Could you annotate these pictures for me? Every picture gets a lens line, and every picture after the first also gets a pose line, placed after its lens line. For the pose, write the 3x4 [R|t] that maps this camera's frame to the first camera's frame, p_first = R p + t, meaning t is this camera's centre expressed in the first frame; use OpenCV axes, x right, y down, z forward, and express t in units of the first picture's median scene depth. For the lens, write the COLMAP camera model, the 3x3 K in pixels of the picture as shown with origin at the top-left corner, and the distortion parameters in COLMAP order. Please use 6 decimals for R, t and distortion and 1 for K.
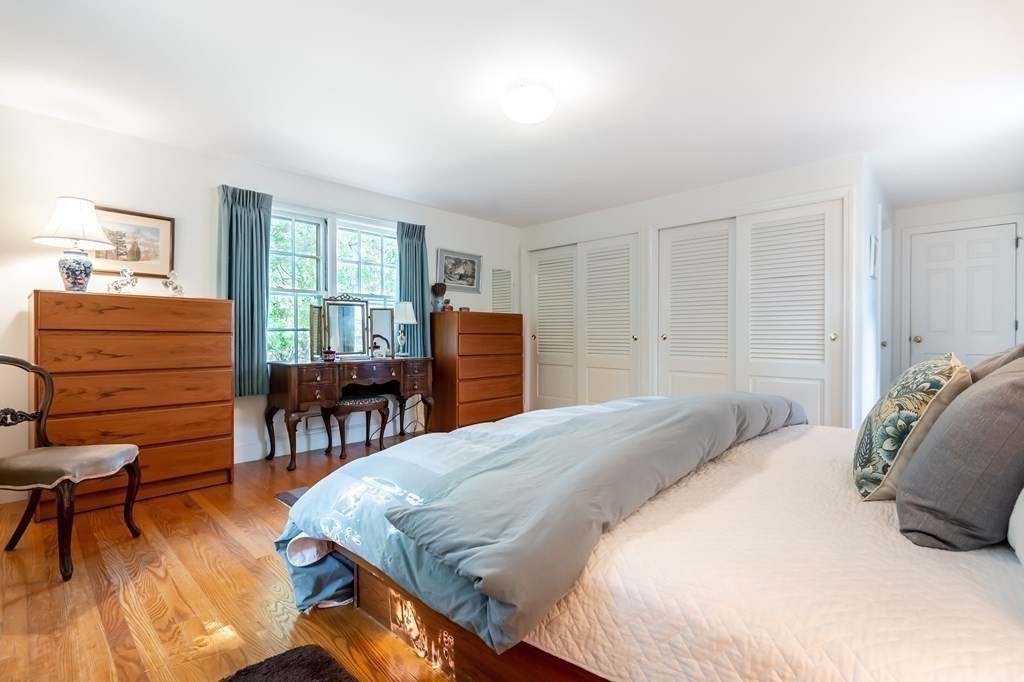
lens RADIAL K [[472.9, 0, 512.6], [0, 472.9, 340.1], [0, 0, 1]] dist [0.007724, -0.008057]
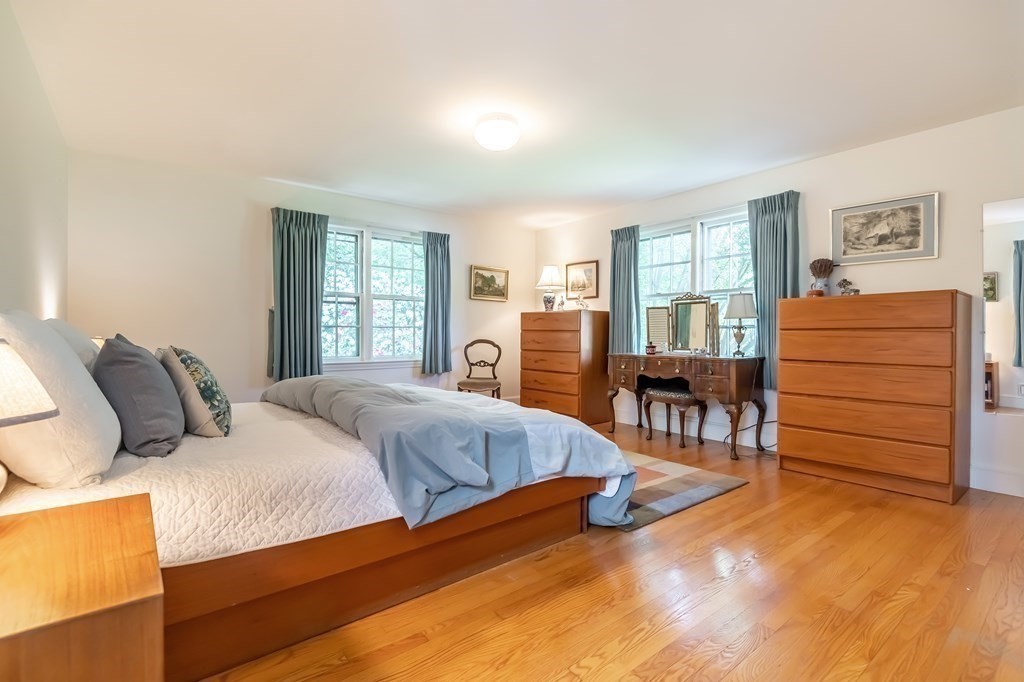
lens RADIAL K [[472.9, 0, 512.4], [0, 472.9, 336.0], [0, 0, 1]] dist [0.007724, -0.008057]
pose [[-0.140925, 0.005758, -0.990003, 0.722982], [-0.009812, 0.999926, 0.007212, -0.005062], [0.989972, 0.010730, -0.140858, 0.734600]]
